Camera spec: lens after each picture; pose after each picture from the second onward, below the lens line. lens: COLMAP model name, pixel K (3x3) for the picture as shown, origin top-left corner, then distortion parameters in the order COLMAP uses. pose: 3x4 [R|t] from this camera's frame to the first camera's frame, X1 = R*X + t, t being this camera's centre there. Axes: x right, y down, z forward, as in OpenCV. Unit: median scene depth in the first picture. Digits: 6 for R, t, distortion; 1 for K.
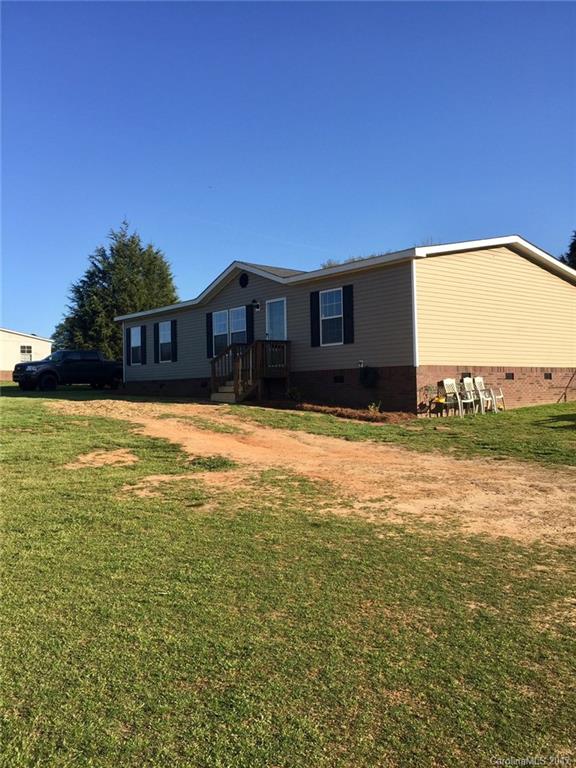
lens RADIAL K [[646.2, 0, 291.0], [0, 646.2, 385.6], [0, 0, 1]] dist [0.041307, -0.071747]
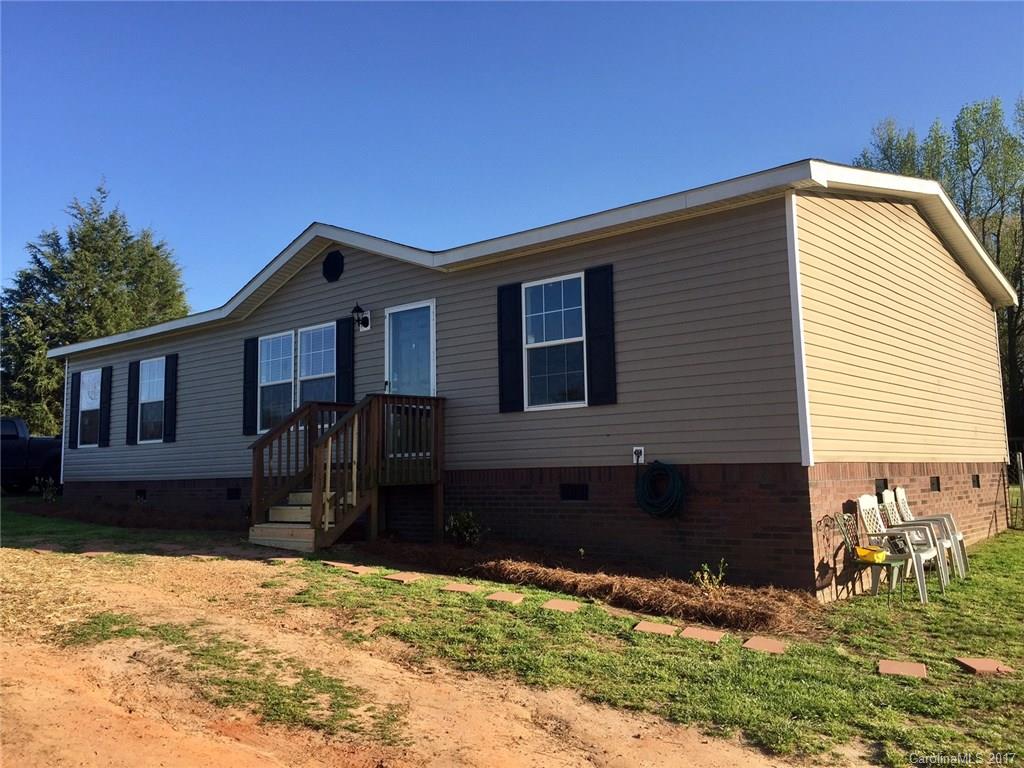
lens RADIAL K [[861.7, 0, 513.0], [0, 861.7, 375.7], [0, 0, 1]] dist [0.041307, -0.071747]
pose [[0.984923, 0.021126, 0.171700, -0.055518], [-0.002253, 0.993998, -0.109377, -0.021090], [-0.172980, 0.107341, 0.979059, 0.423761]]
